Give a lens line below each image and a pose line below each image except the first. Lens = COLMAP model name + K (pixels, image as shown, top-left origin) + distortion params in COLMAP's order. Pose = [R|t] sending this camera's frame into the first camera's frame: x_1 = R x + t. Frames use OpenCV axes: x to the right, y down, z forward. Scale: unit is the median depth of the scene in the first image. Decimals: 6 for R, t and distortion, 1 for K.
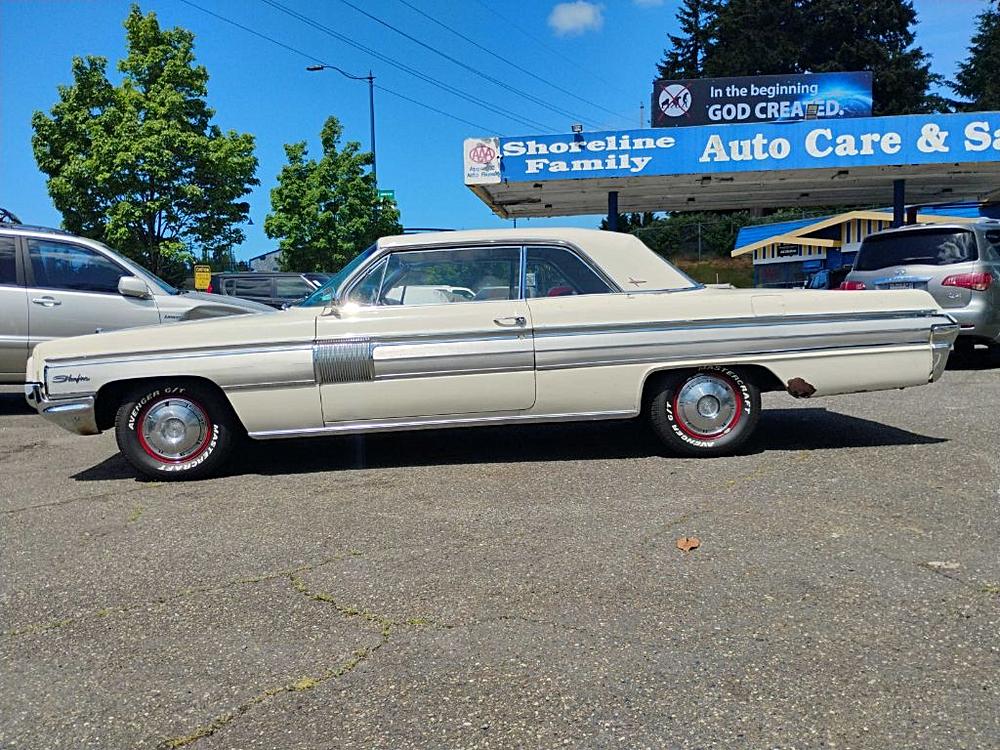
lens RADIAL K [[826.0, 0, 498.3], [0, 826.0, 365.9], [0, 0, 1]] dist [0.069859, -0.097198]
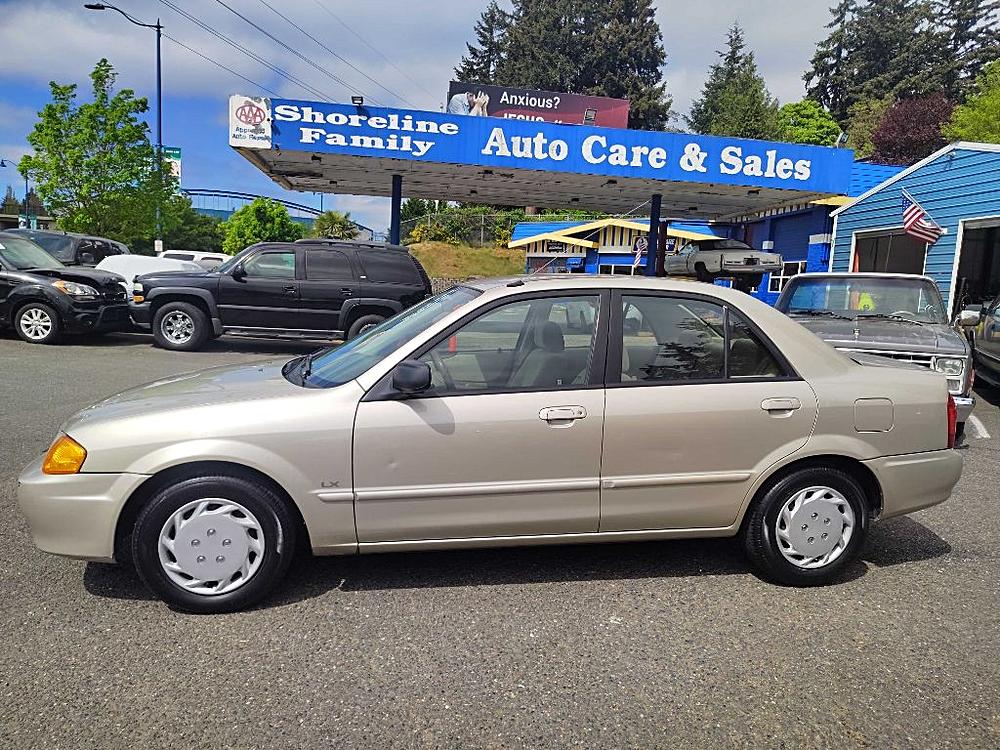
lens RADIAL K [[692.9, 0, 490.7], [0, 692.9, 377.1], [0, 0, 1]] dist [0.069174, -0.075872]
pose [[0.966029, 0.039875, 0.255340, 0.050010], [-0.058098, 0.996243, 0.064226, -0.033911], [-0.251820, -0.076879, 0.964716, 0.173584]]
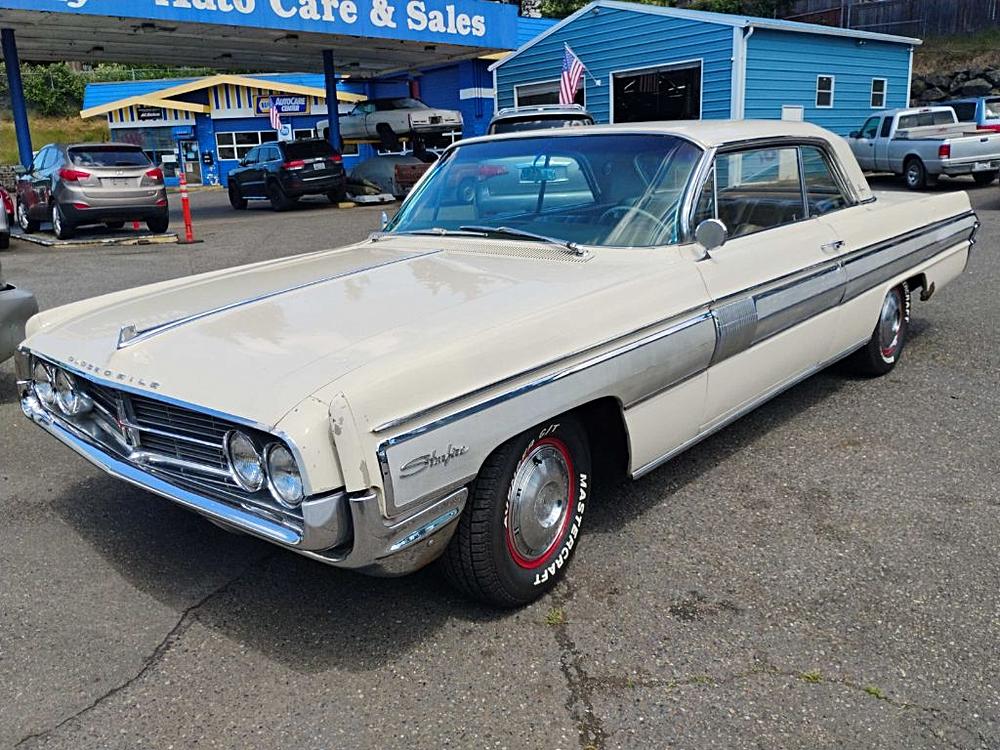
lens RADIAL K [[826.0, 0, 498.3], [0, 826.0, 365.9], [0, 0, 1]] dist [0.069859, -0.097198]
pose [[0.689135, -0.174684, 0.703263, -0.169387], [0.062037, 0.981168, 0.182922, -0.023305], [-0.721973, -0.082429, 0.686994, 0.150245]]
